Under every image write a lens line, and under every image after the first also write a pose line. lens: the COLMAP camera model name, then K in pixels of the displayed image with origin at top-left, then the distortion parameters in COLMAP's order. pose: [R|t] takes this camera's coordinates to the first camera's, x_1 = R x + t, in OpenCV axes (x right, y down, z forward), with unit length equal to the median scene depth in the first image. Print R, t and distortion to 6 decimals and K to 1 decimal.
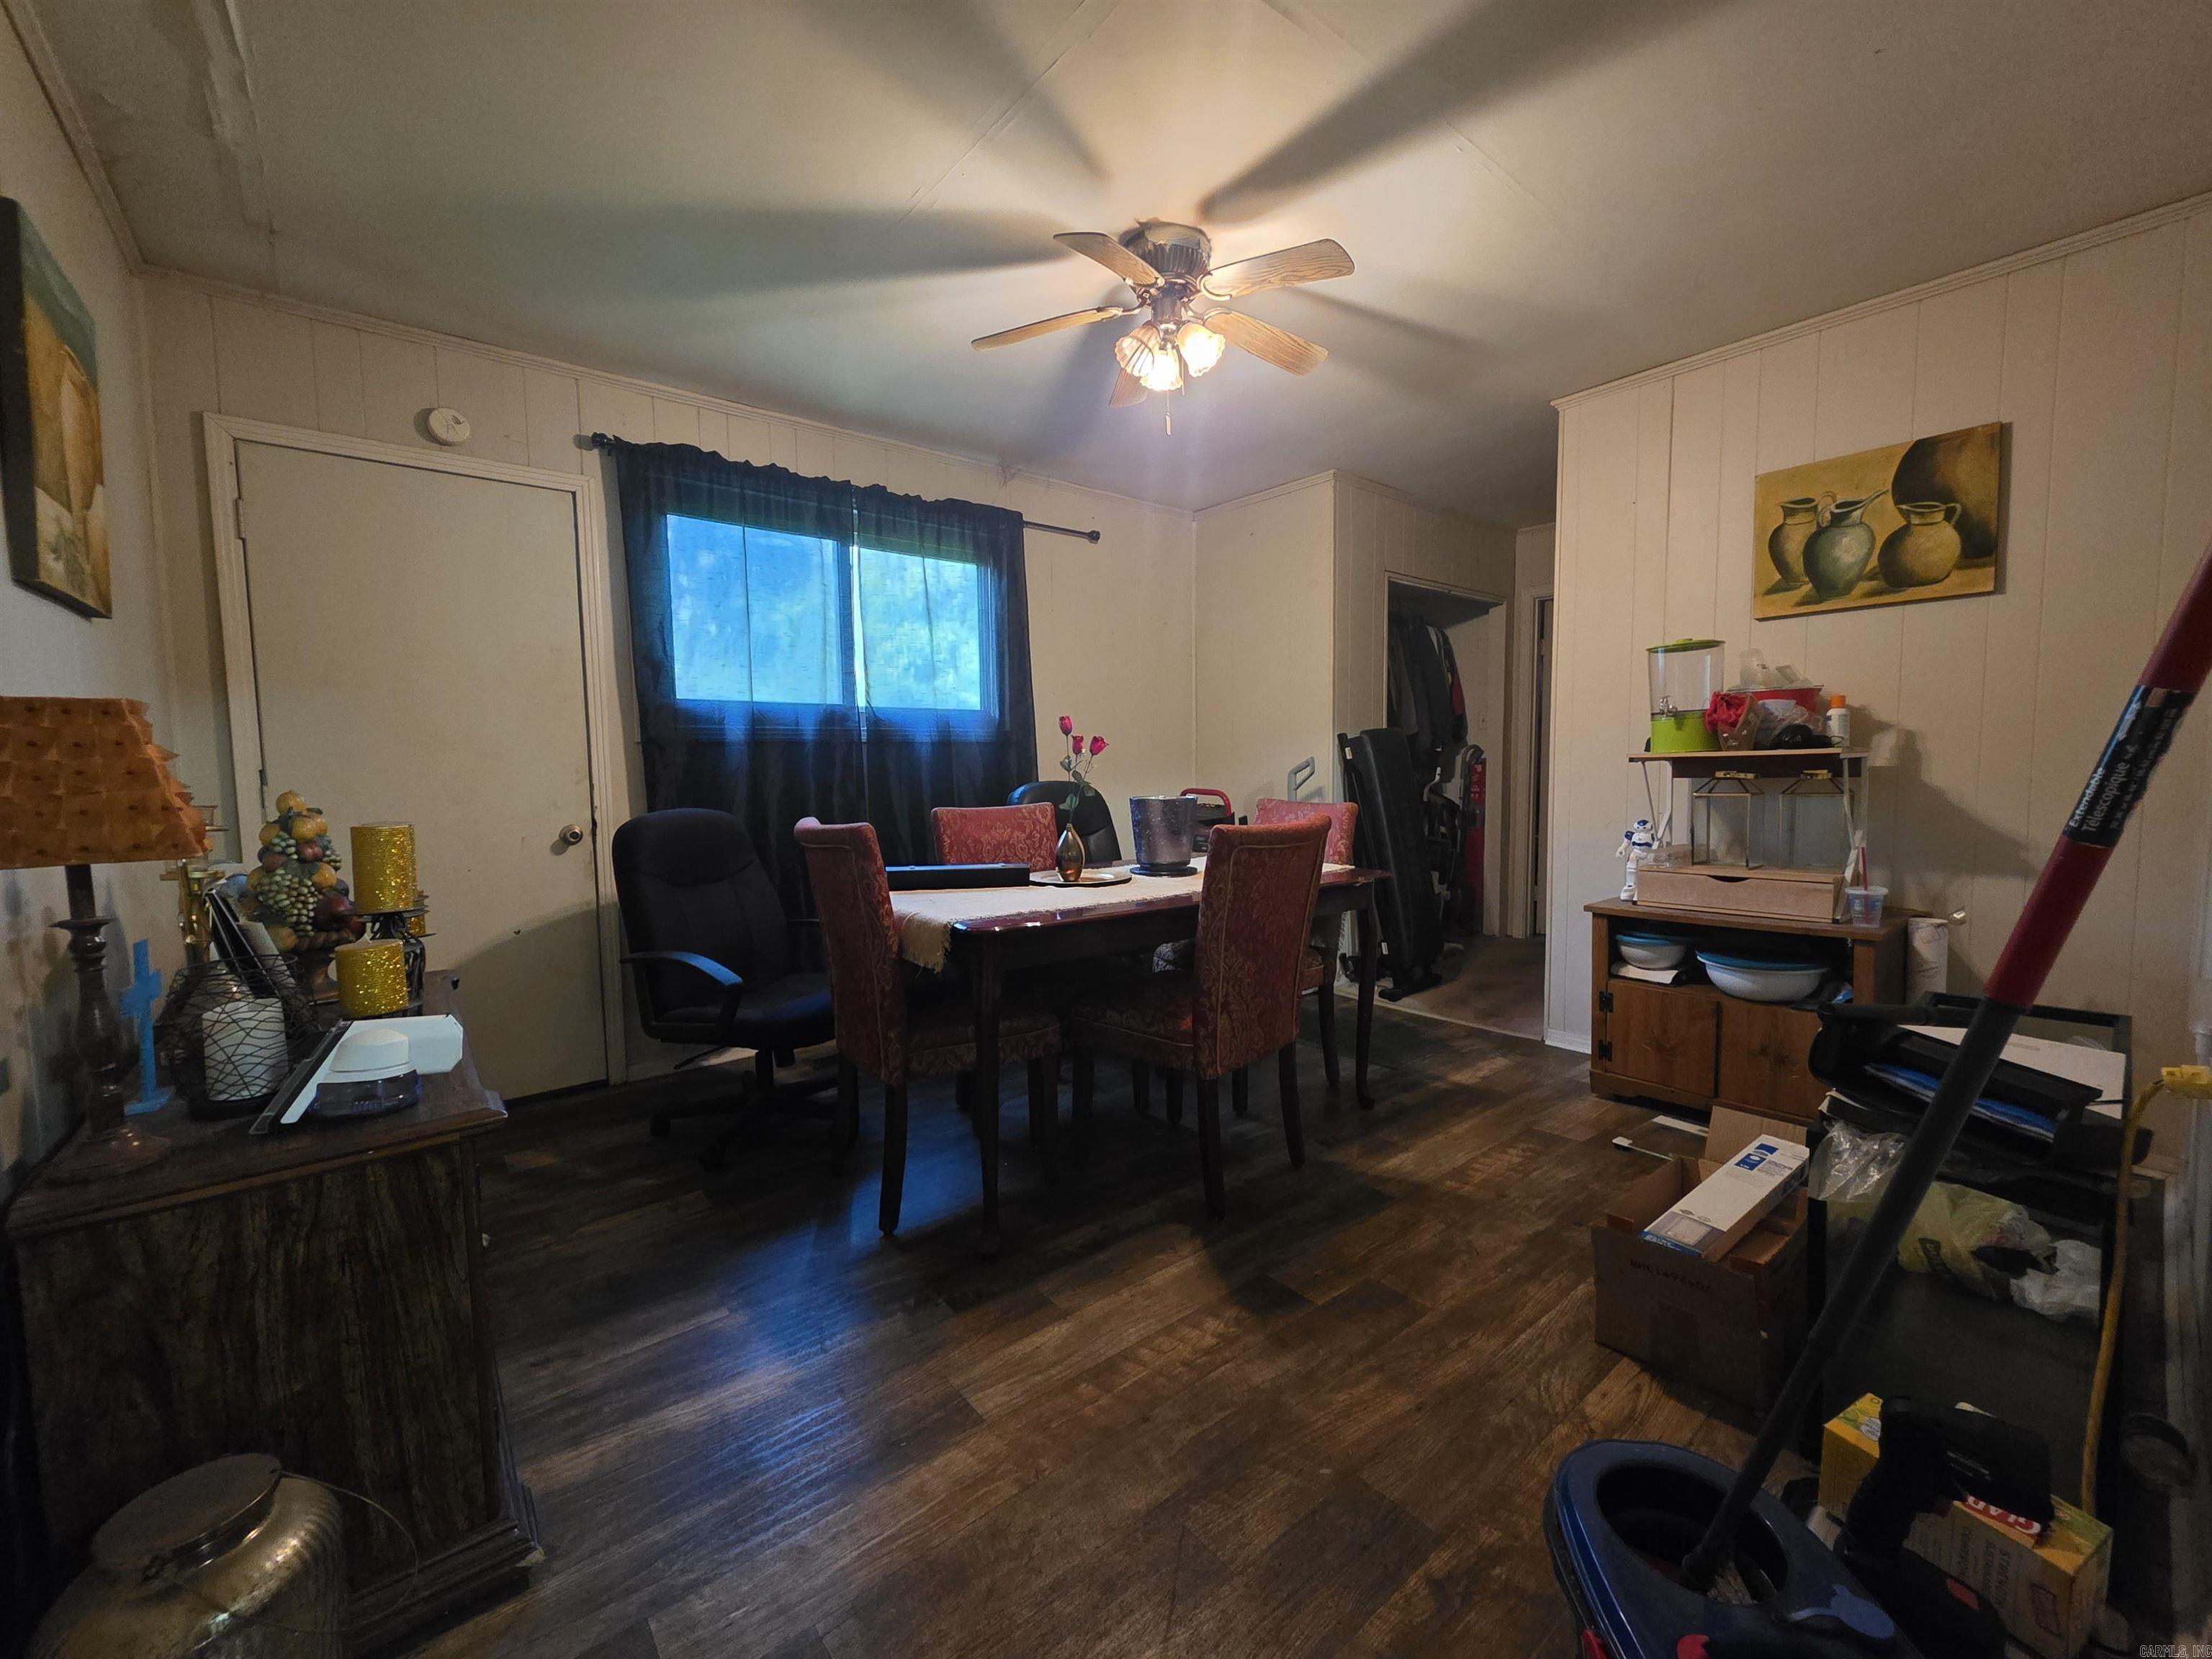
lens RADIAL K [[876.1, 0, 1109.2], [0, 876.1, 829.1], [0, 0, 1]] dist [0.000833, 0.000030]
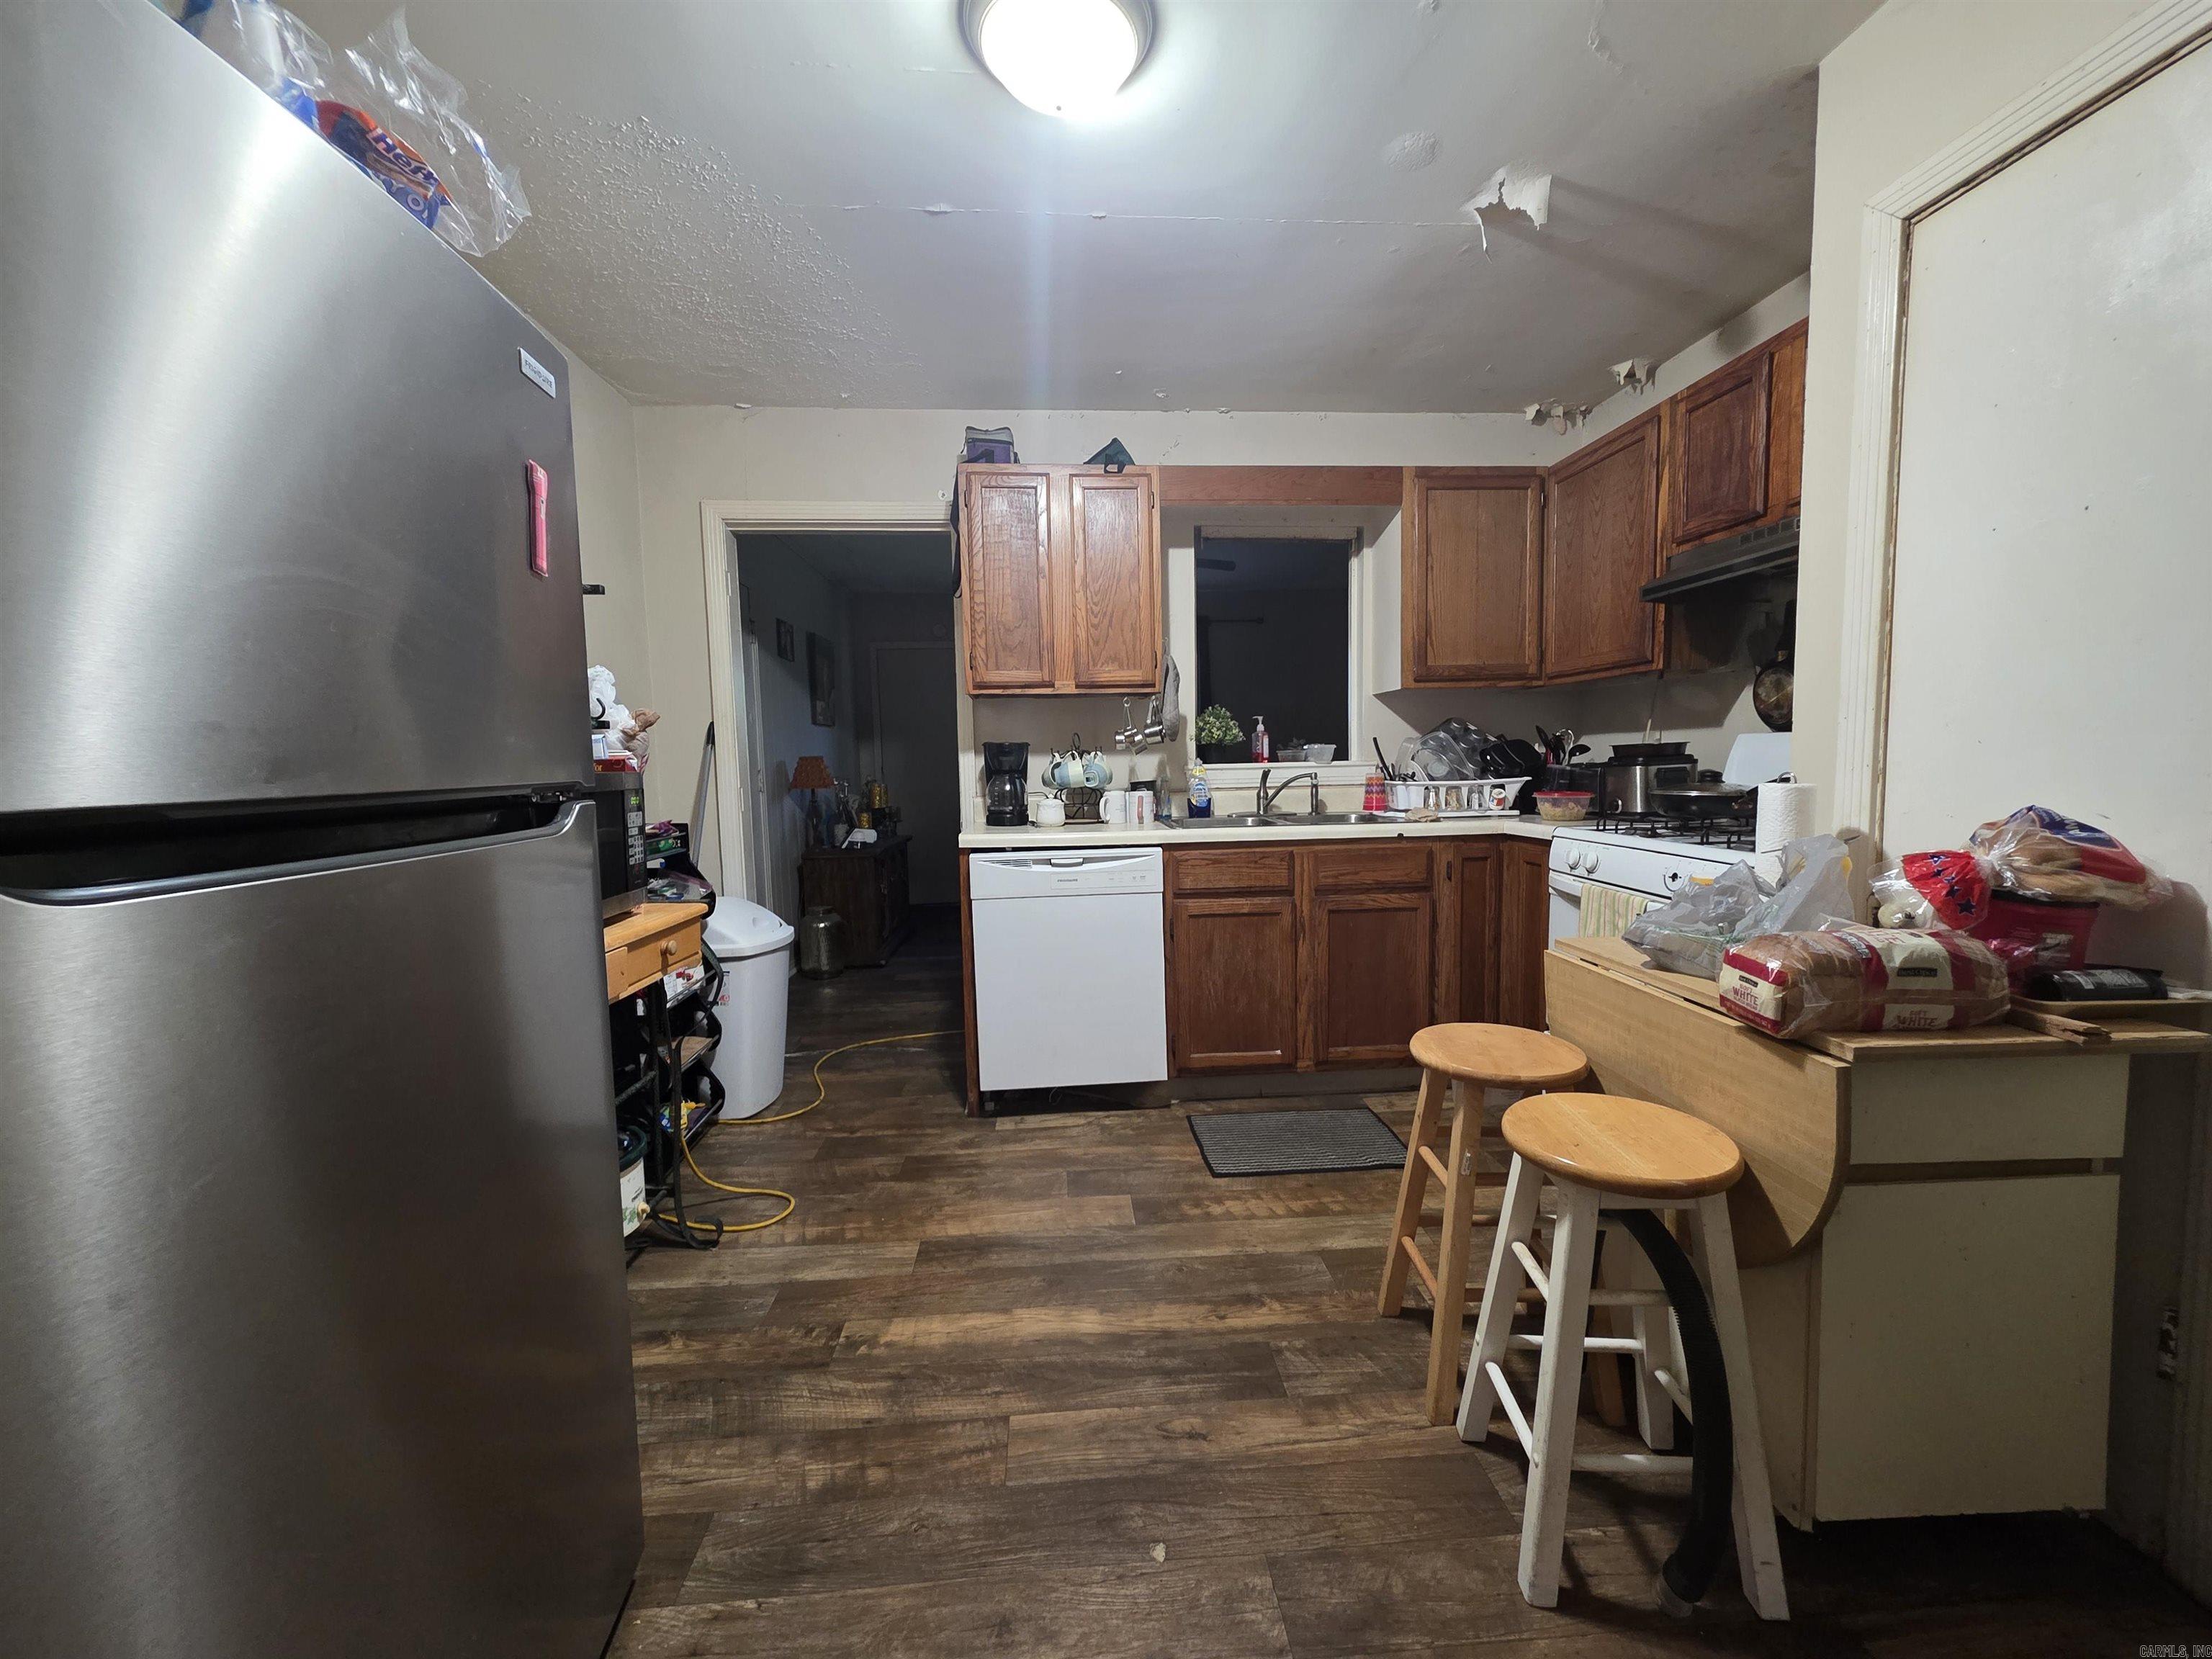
lens RADIAL K [[876.1, 0, 1103.7], [0, 876.1, 826.8], [0, 0, 1]] dist [0.000833, 0.000030]
pose [[-0.810938, -0.016768, 0.584892, -1.166379], [0.065482, 0.990710, 0.119191, -0.138669], [-0.581457, 0.134956, -0.802306, 1.819180]]
